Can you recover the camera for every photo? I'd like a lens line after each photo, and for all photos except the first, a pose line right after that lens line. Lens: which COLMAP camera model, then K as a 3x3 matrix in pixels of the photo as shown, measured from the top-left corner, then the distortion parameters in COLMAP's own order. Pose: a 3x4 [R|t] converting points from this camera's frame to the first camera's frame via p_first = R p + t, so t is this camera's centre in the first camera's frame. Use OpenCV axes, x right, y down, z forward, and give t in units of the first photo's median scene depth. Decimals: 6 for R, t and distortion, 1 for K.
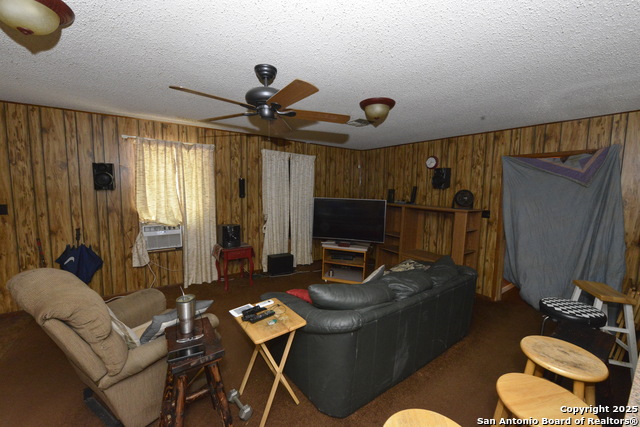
lens RADIAL K [[252.3, 0, 318.7], [0, 252.3, 211.5], [0, 0, 1]] dist [-0.009769, -0.000890]
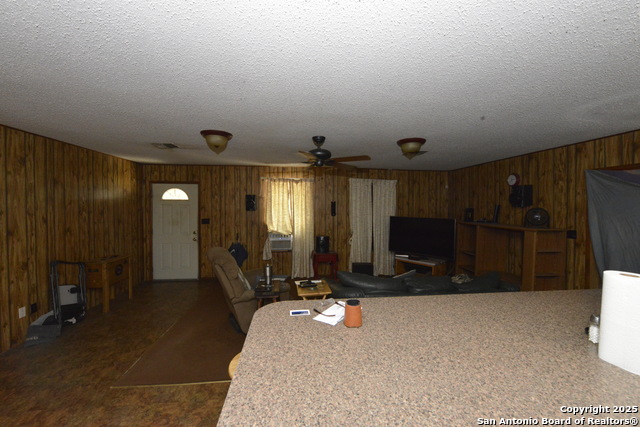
lens RADIAL K [[252.3, 0, 319.3], [0, 252.3, 211.2], [0, 0, 1]] dist [-0.009769, -0.000890]
pose [[0.879009, -0.007019, -0.476753, 0.294976], [-0.032772, 0.996638, -0.075095, 0.024443], [0.475678, 0.081633, 0.875824, -0.215356]]
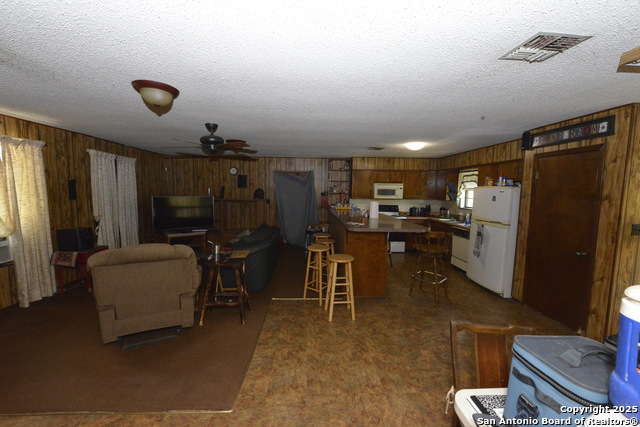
lens RADIAL K [[252.3, 0, 322.2], [0, 252.3, 210.5], [0, 0, 1]] dist [-0.009769, -0.000890]
pose [[0.529055, -0.085702, 0.844249, -0.686800], [0.082363, 0.995376, 0.049430, 0.017907], [-0.844581, 0.043384, 0.533667, -0.319593]]
